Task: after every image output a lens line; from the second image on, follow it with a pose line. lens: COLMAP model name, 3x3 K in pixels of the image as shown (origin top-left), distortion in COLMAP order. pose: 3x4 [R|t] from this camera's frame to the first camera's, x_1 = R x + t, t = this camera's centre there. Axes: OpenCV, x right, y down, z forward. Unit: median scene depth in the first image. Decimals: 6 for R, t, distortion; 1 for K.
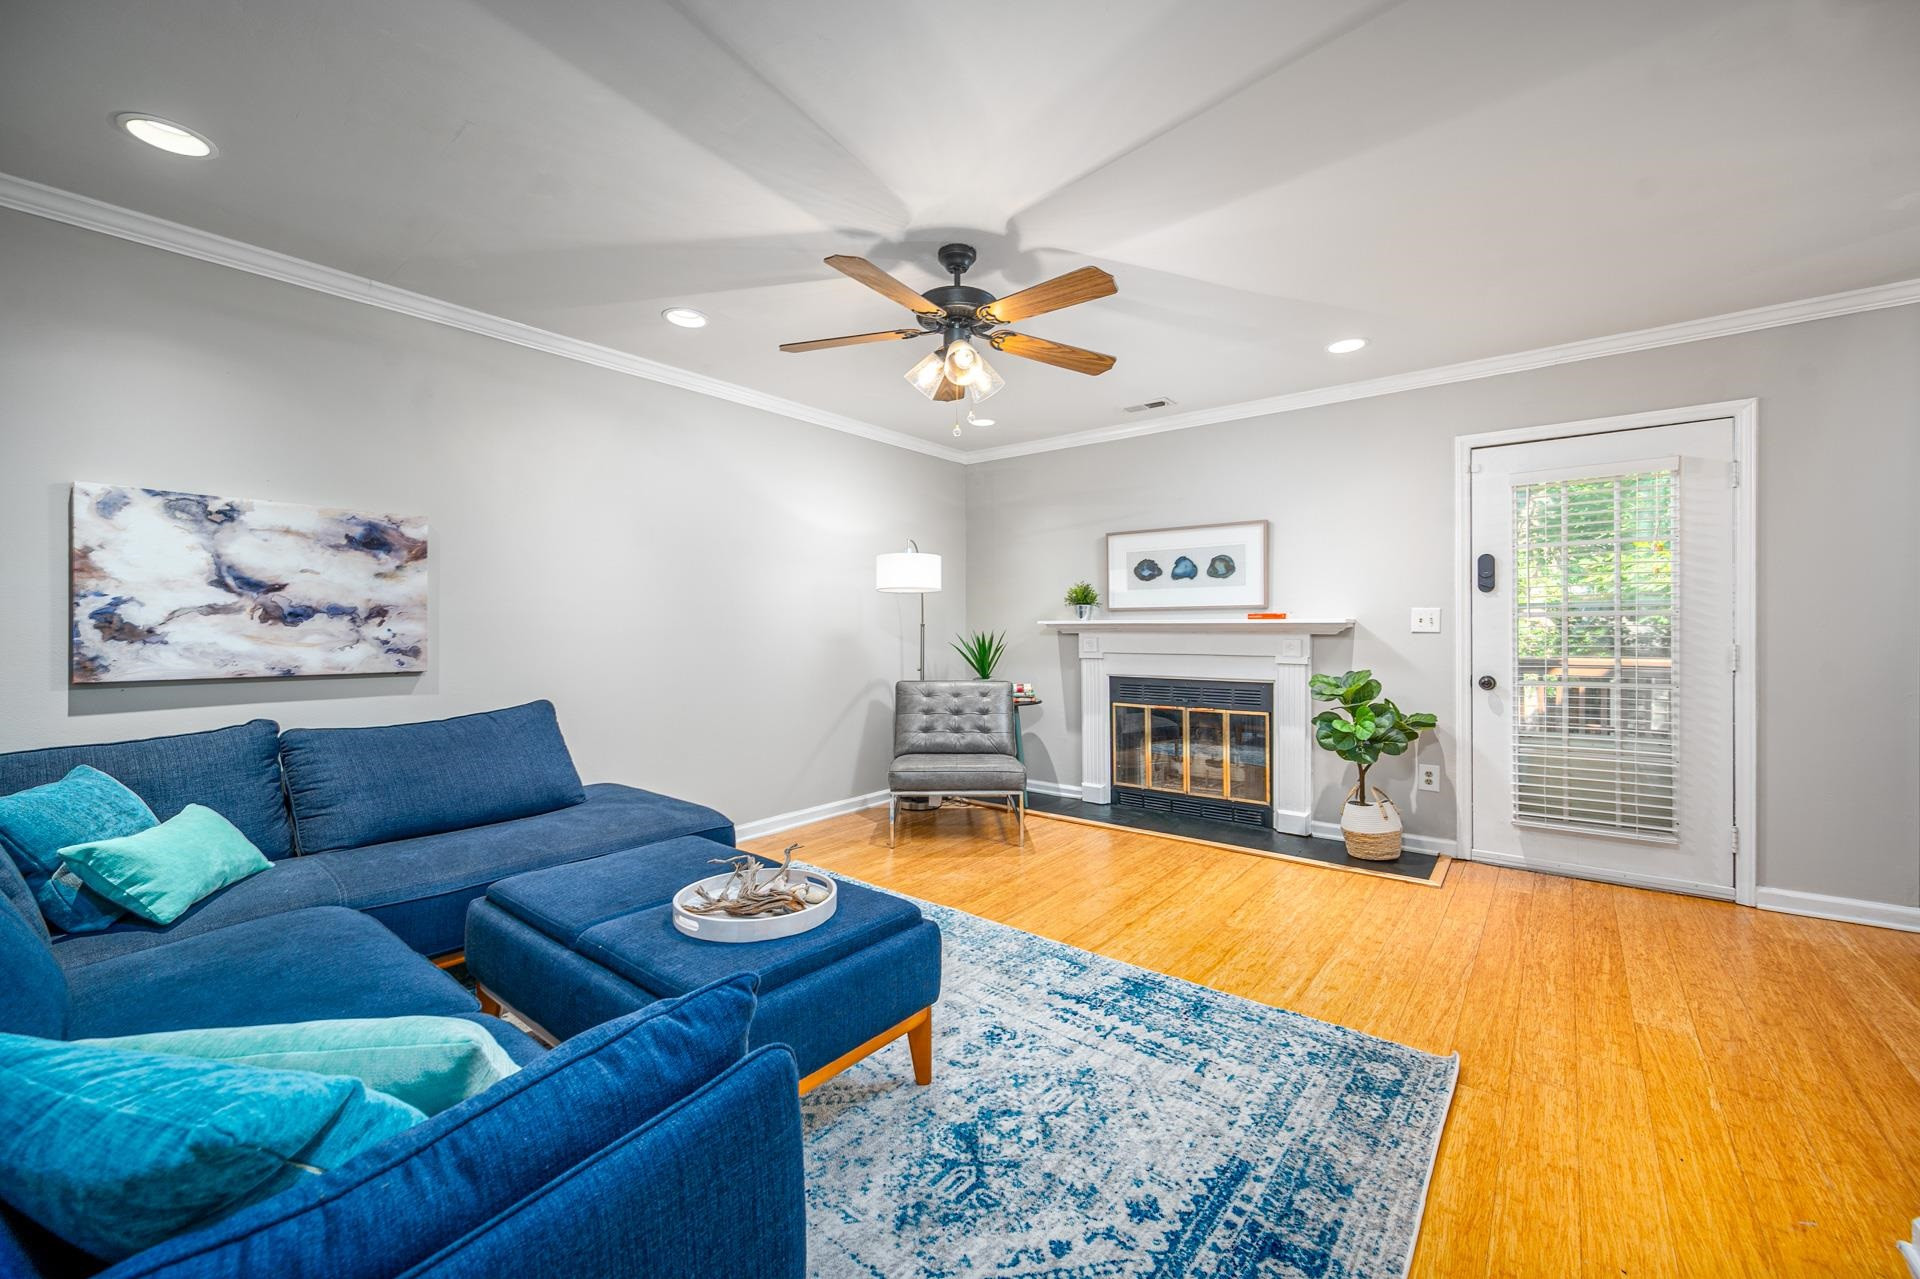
lens RADIAL K [[759.0, 0, 960.0], [0, 759.0, 639.5], [0, 0, 1]] dist [0.000031, 0.000084]
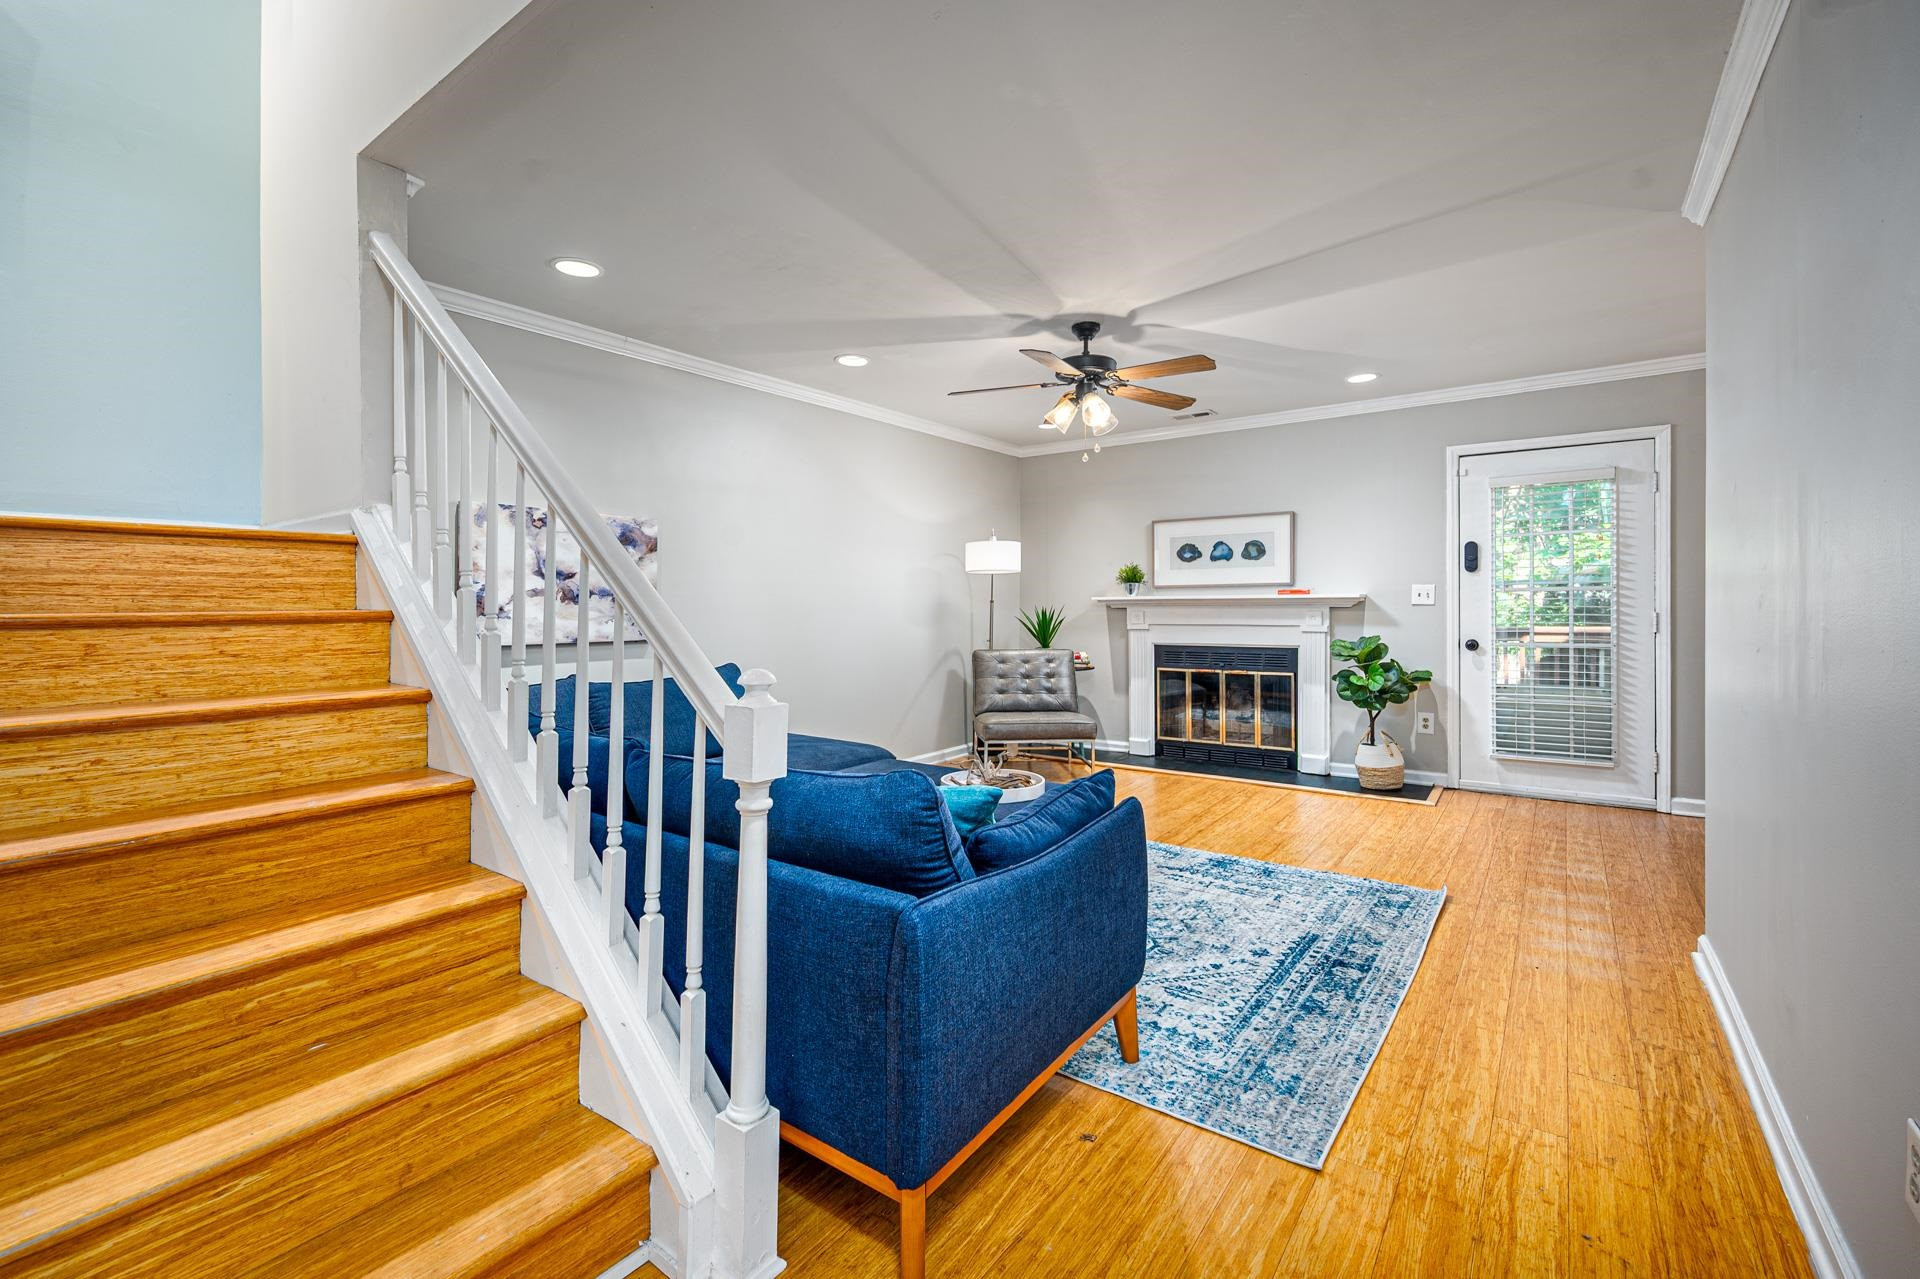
lens RADIAL K [[824.2, 0, 953.7], [0, 824.2, 625.5], [0, 0, 1]] dist [-0.000241, -0.000159]
pose [[0.999331, -0.006975, 0.035914, -0.198784], [0.006575, 0.999915, 0.011242, 0.004384], [-0.035989, -0.010998, 0.999292, -0.313757]]
